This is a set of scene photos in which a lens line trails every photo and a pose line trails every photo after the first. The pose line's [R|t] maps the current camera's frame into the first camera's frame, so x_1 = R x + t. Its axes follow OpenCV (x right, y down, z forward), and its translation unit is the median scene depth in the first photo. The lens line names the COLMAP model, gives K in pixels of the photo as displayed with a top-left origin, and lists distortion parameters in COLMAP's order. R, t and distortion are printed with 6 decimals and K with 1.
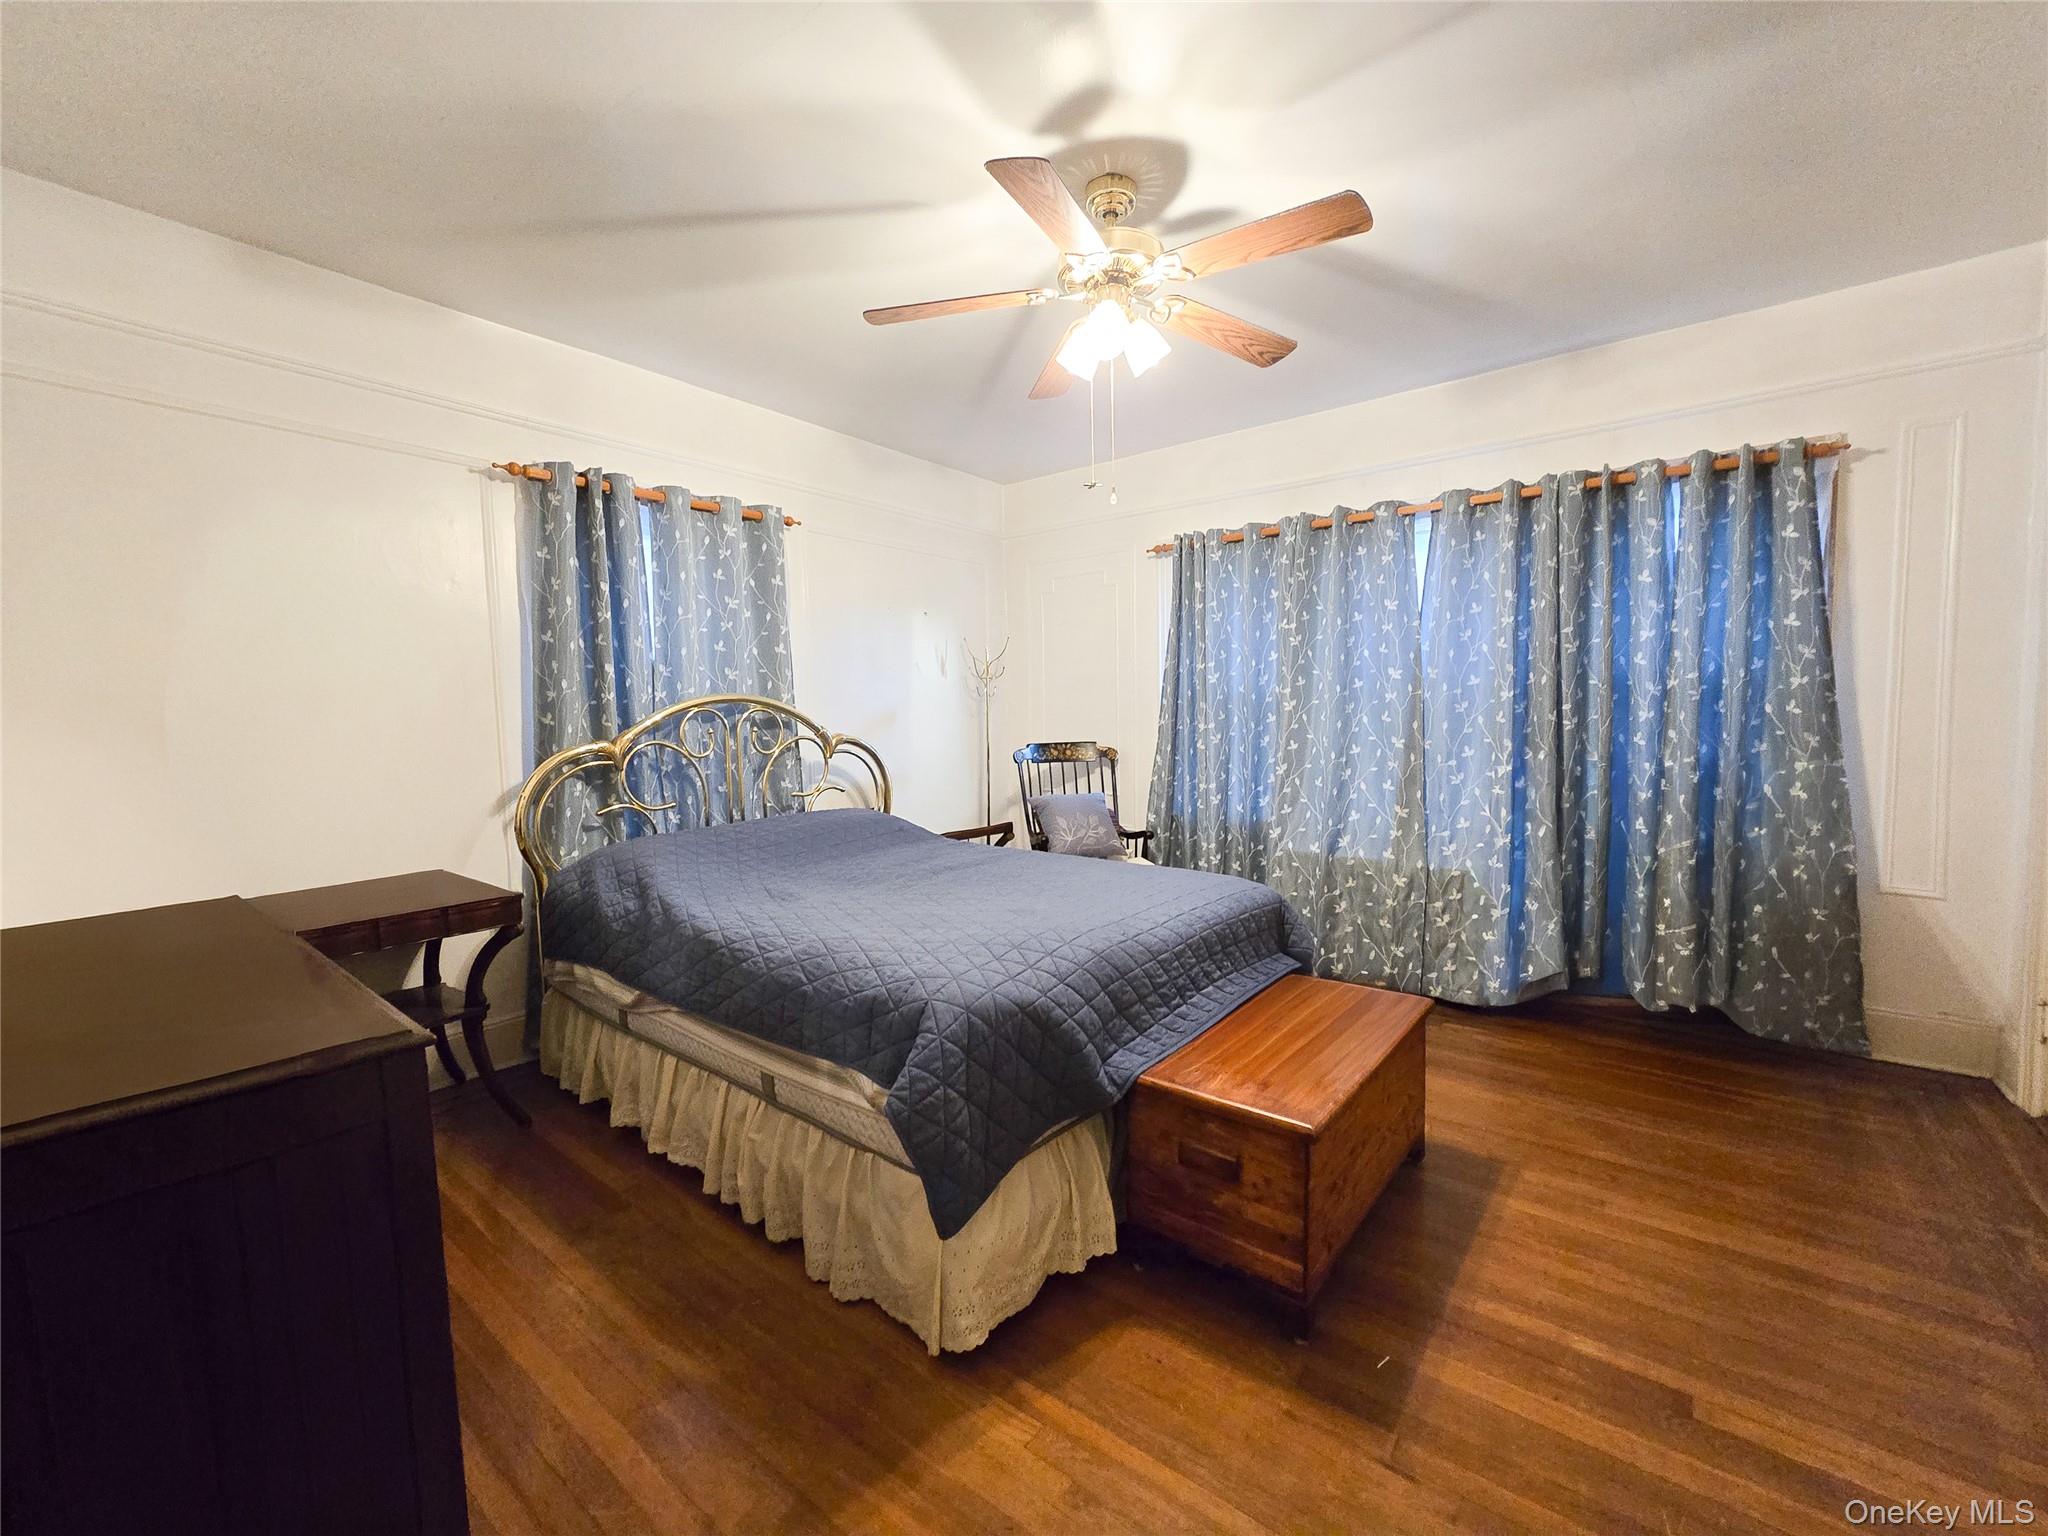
lens RADIAL K [[843.8, 0, 1026.1], [0, 843.8, 779.3], [0, 0, 1]] dist [-0.002429, -0.000123]
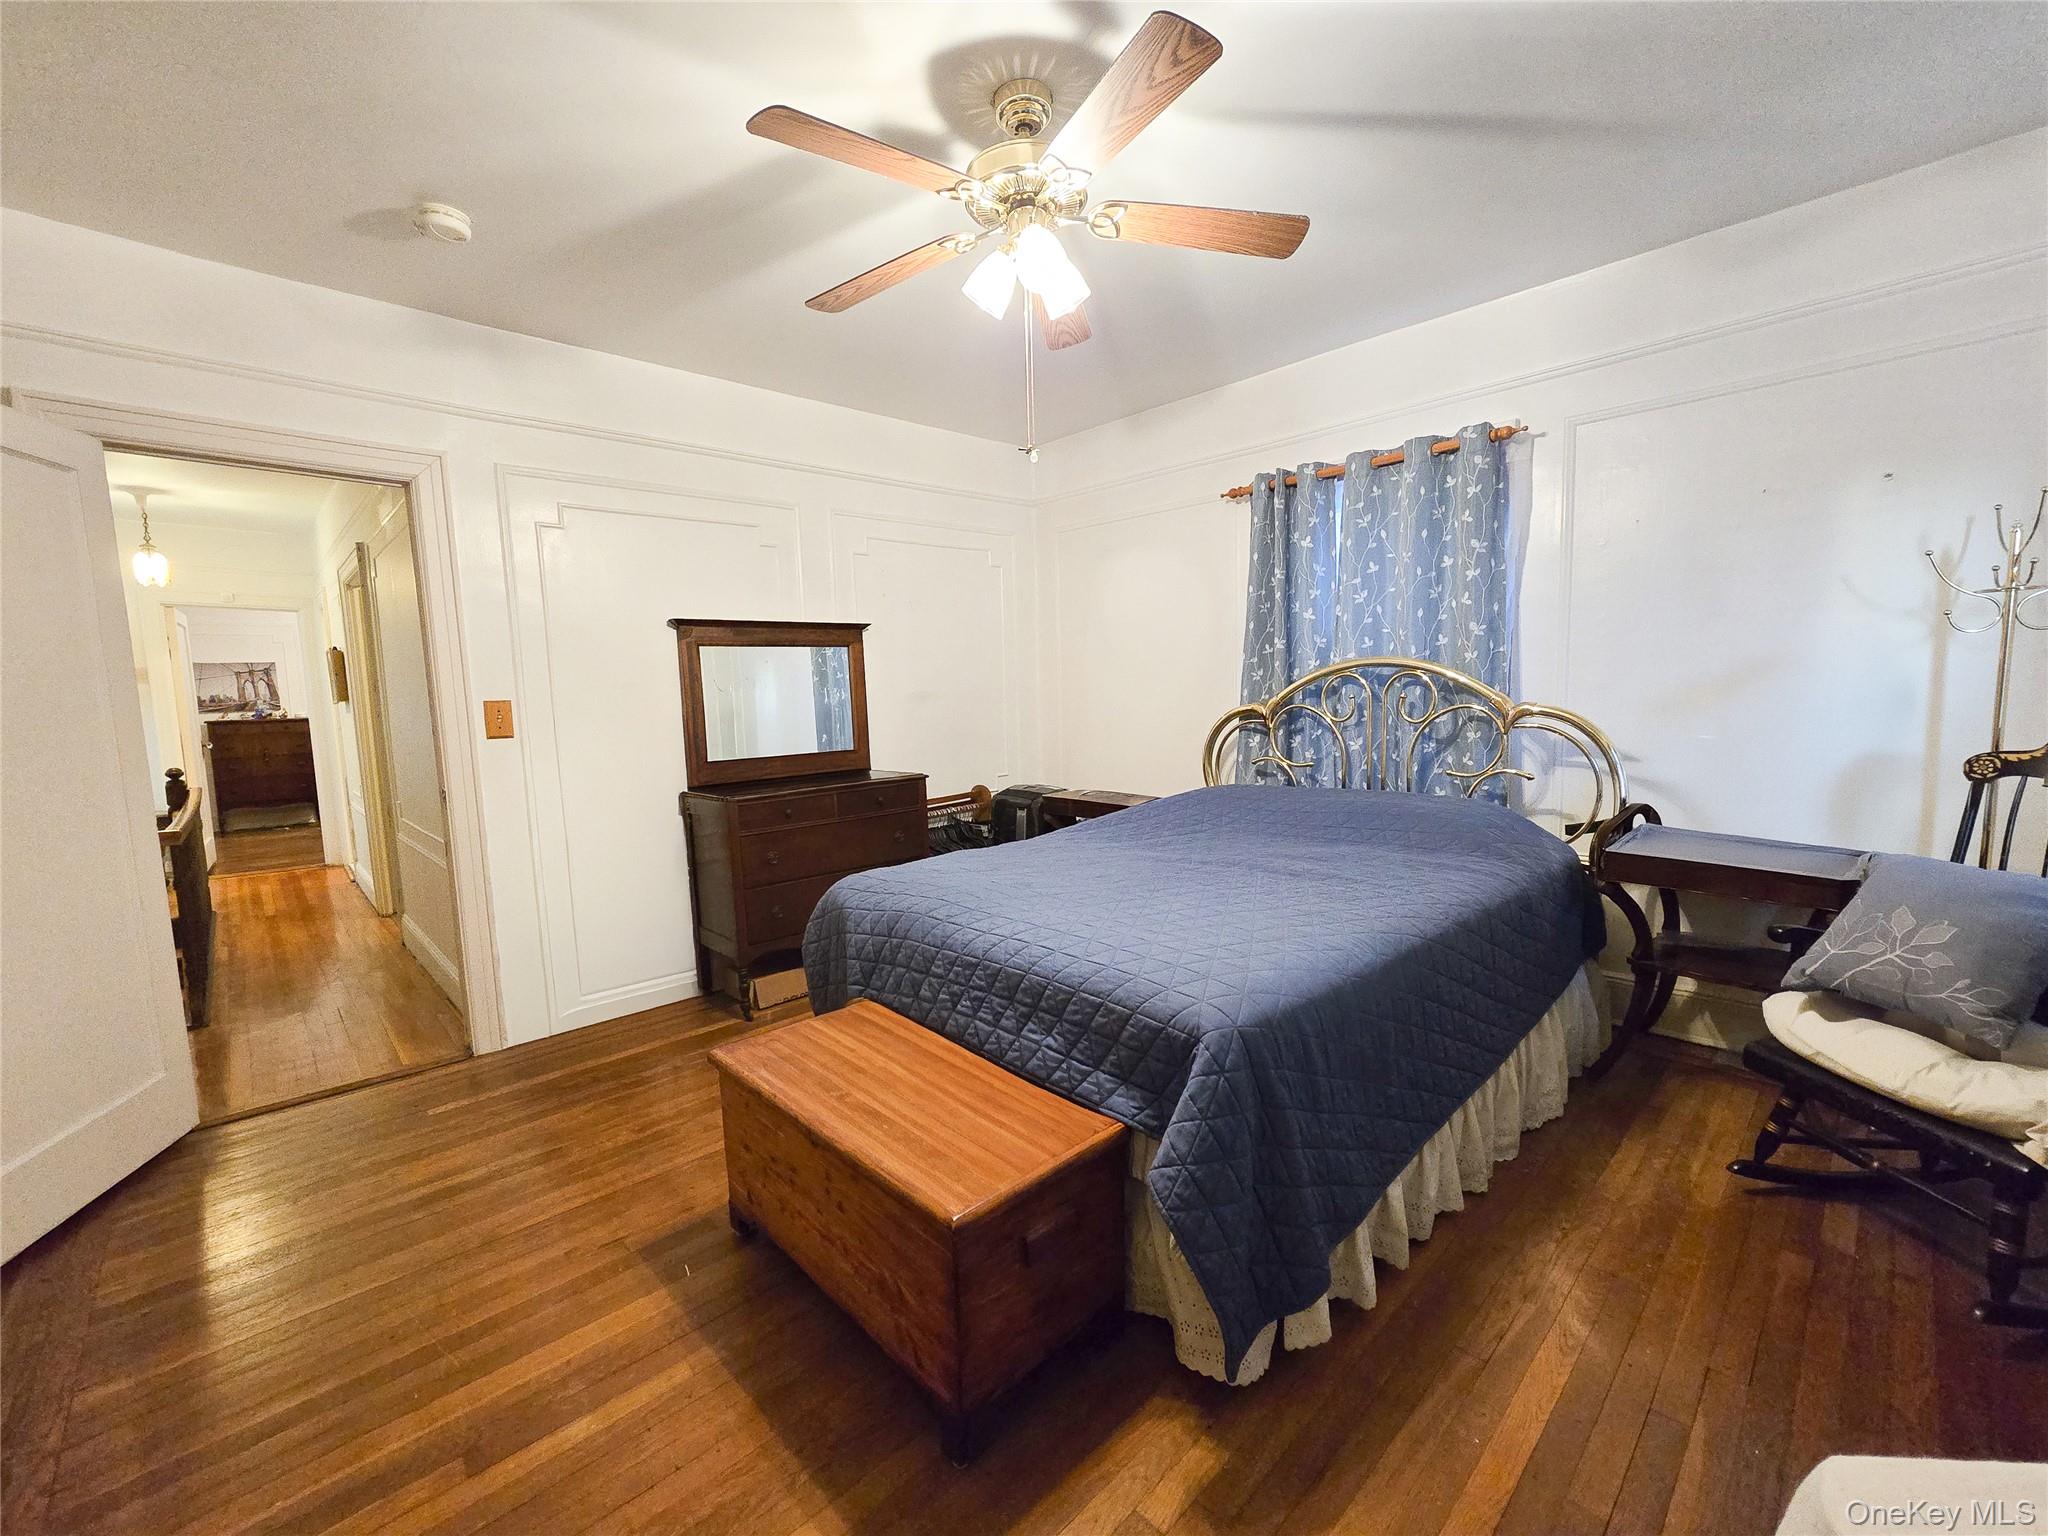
lens RADIAL K [[847.5, 0, 1020.3], [0, 847.5, 781.9], [0, 0, 1]] dist [-0.002667, -0.000232]
pose [[-0.140173, 0.132267, -0.981253, 0.680131], [-0.045634, 0.989121, 0.139847, -0.079048], [0.989075, 0.064381, -0.132612, 0.750524]]
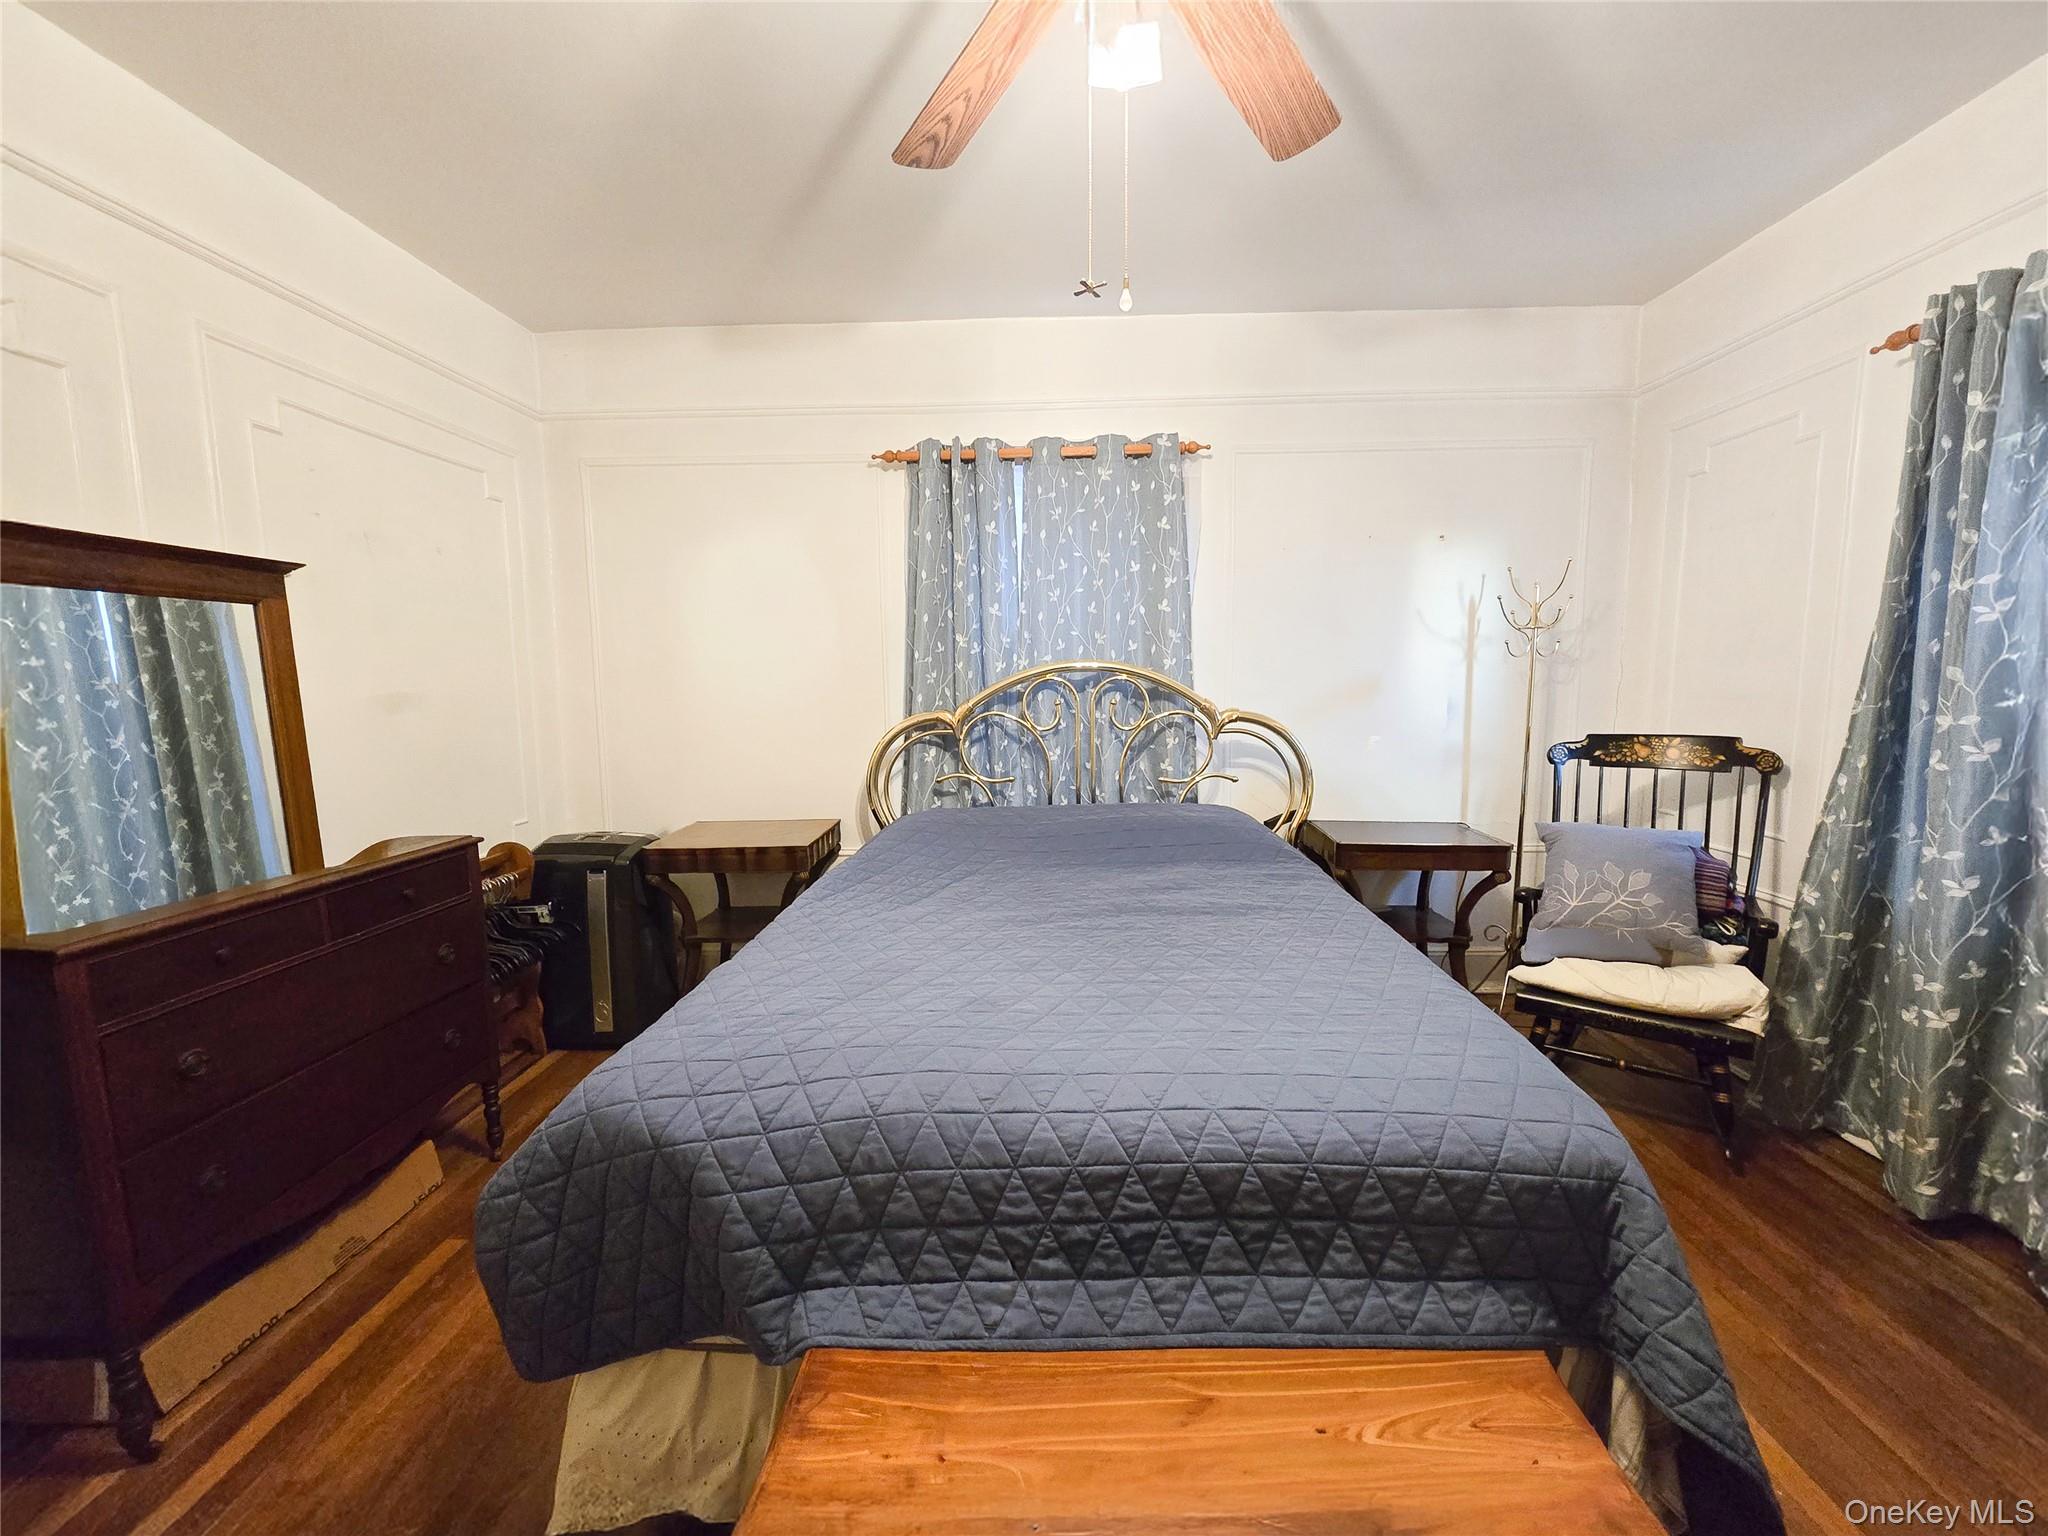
lens RADIAL K [[843.8, 0, 1026.1], [0, 843.8, 779.3], [0, 0, 1]] dist [-0.002429, -0.000123]
pose [[0.594071, 0.104760, -0.797562, 0.347028], [-0.061828, 0.994497, 0.084575, -0.049348], [0.802033, -0.000932, 0.597279, 0.422897]]
